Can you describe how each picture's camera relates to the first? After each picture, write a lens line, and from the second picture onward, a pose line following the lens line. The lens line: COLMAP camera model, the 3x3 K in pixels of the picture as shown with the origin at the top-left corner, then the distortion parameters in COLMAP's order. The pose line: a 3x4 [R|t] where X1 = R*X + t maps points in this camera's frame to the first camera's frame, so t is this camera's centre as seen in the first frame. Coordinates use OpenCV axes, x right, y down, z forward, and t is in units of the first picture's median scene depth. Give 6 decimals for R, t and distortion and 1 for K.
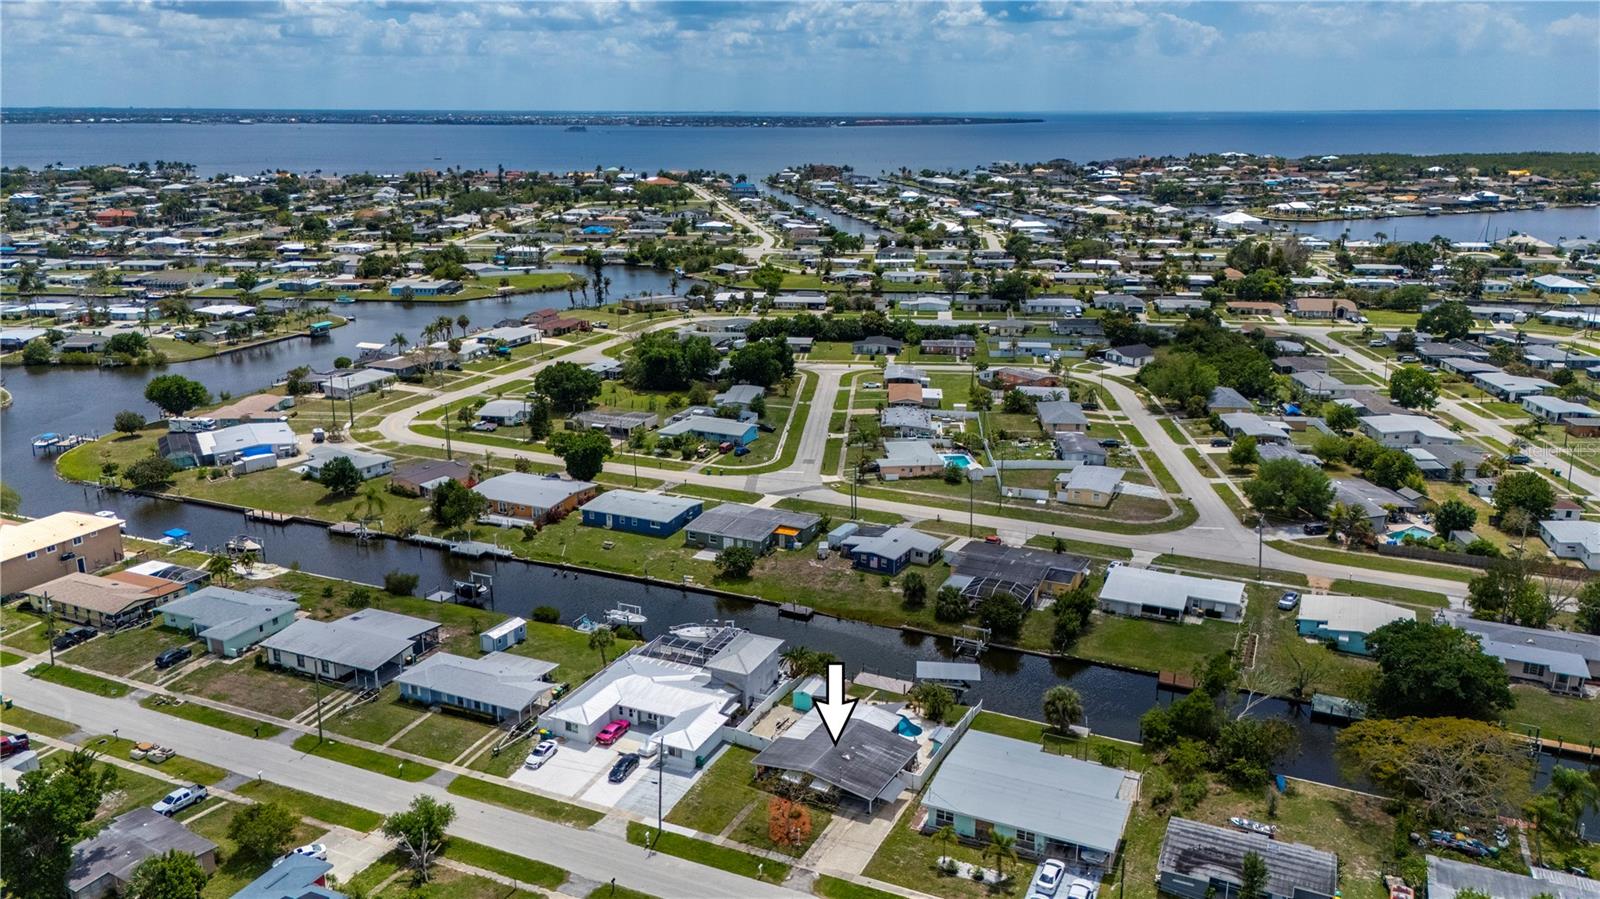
lens RADIAL K [[1175.0, 0, 800.0], [0, 1175.0, 449.5], [0, 0, 1]] dist [0.069417, -0.077257]
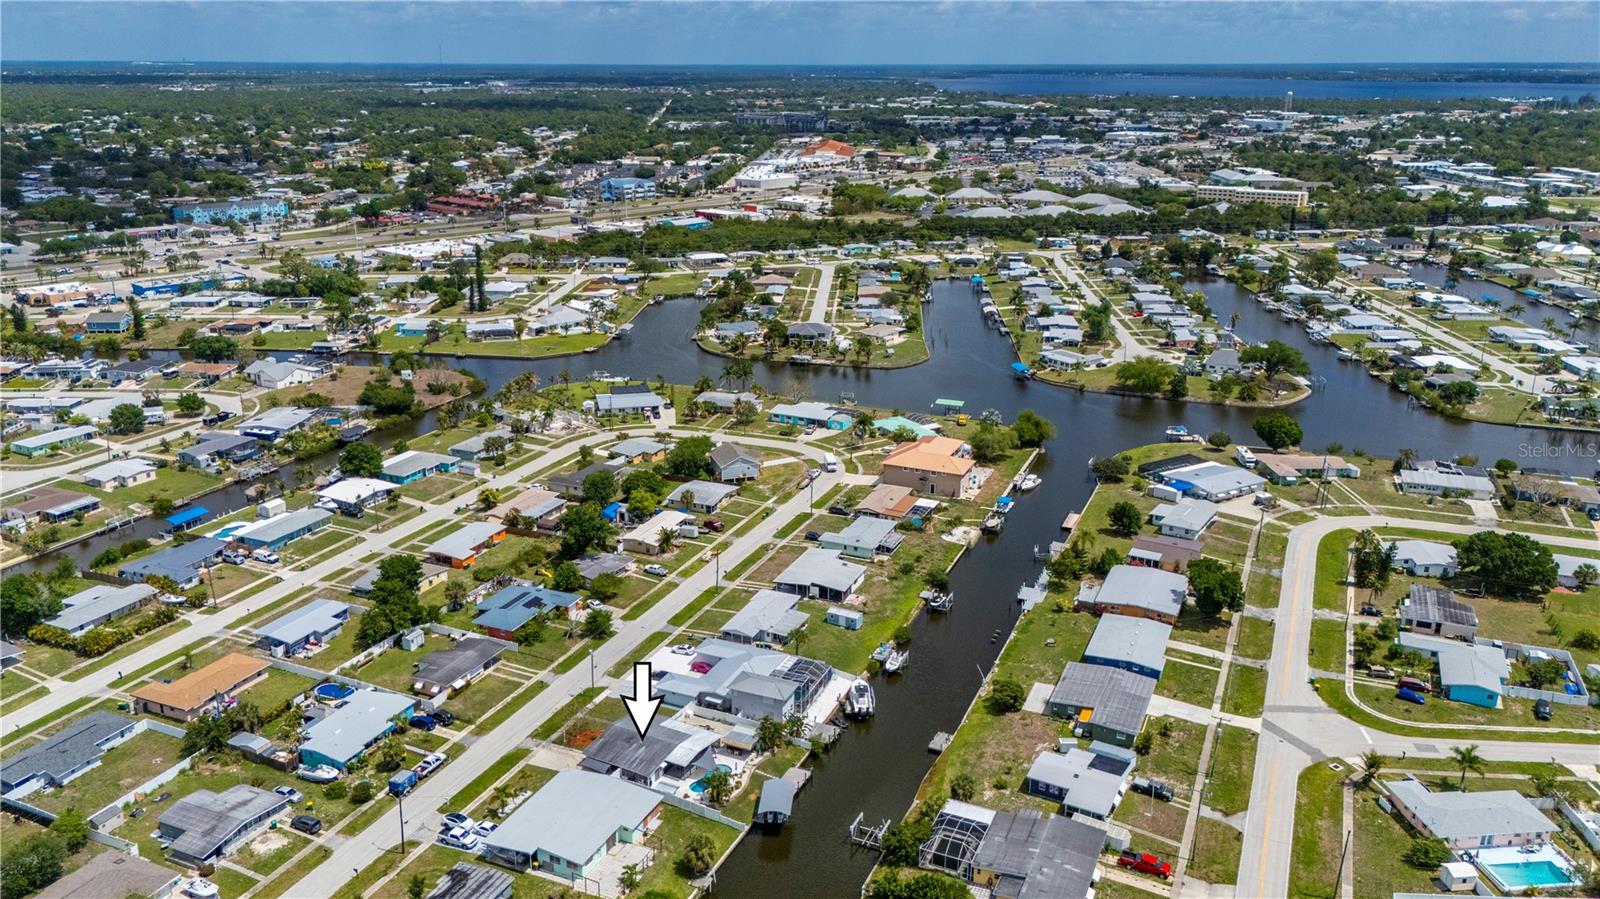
lens RADIAL K [[1171.9, 0, 803.6], [0, 1171.9, 444.4], [0, 0, 1]] dist [0.091992, -0.124404]
pose [[0.018220, 0.304863, -0.952222, 0.681839], [-0.280092, 0.915803, 0.287844, -0.281781], [0.959800, 0.261465, 0.102076, 0.511658]]
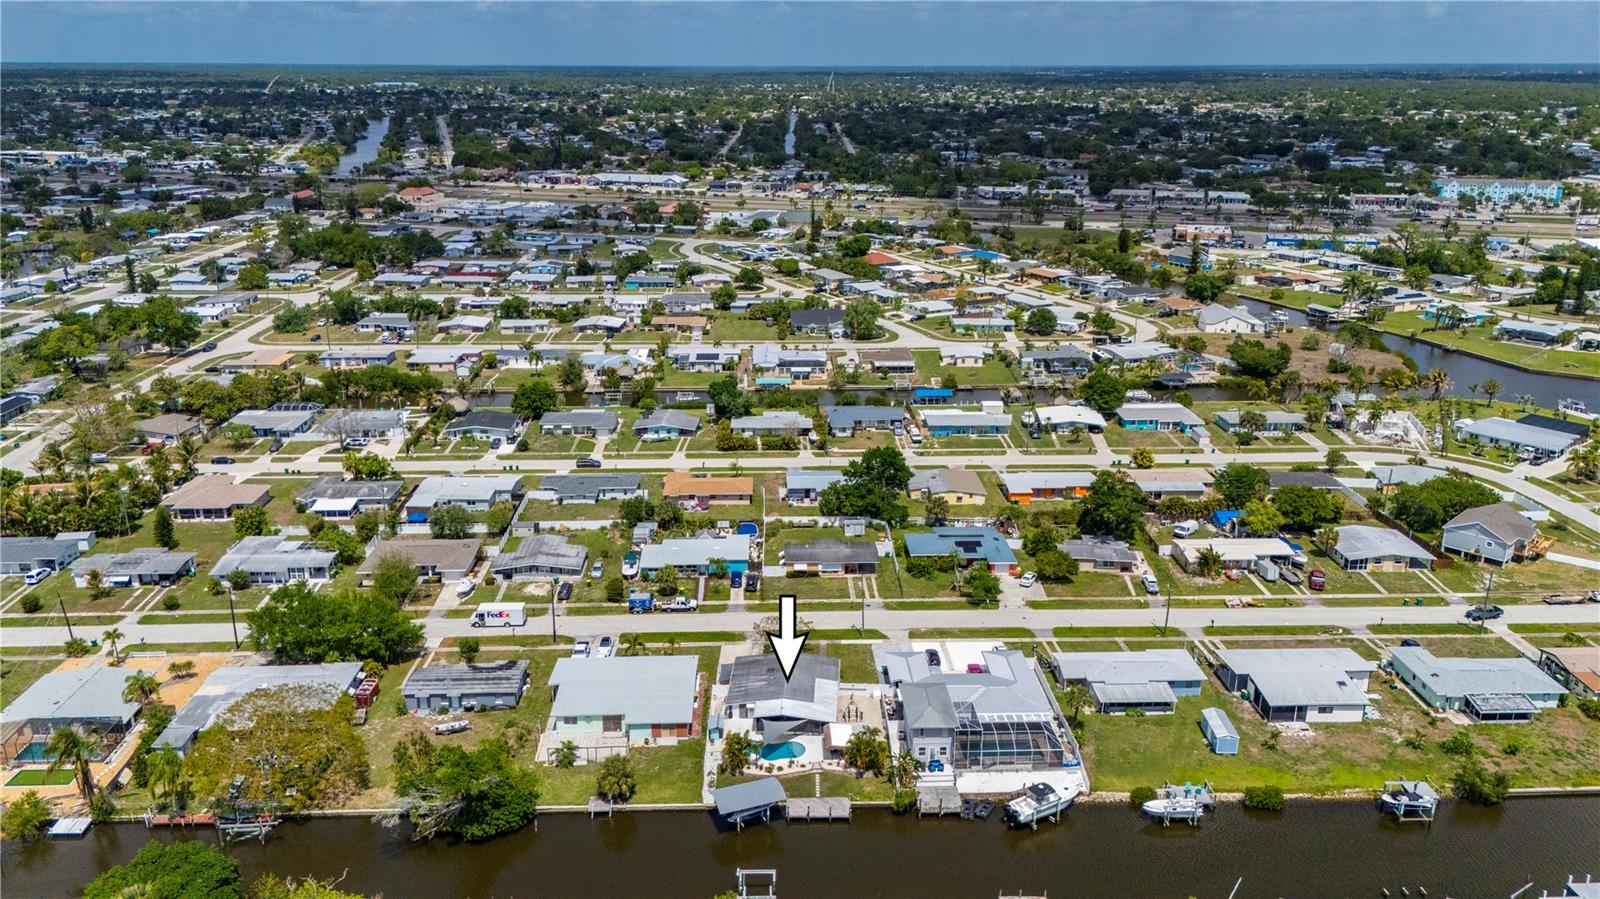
lens RADIAL K [[1171.9, 0, 803.6], [0, 1171.9, 444.4], [0, 0, 1]] dist [0.091992, -0.124404]
pose [[-0.889879, 0.136641, -0.435252, 0.273447], [-0.131202, 0.837124, 0.531046, -0.319231], [0.436922, 0.529673, -0.727012, 0.950509]]
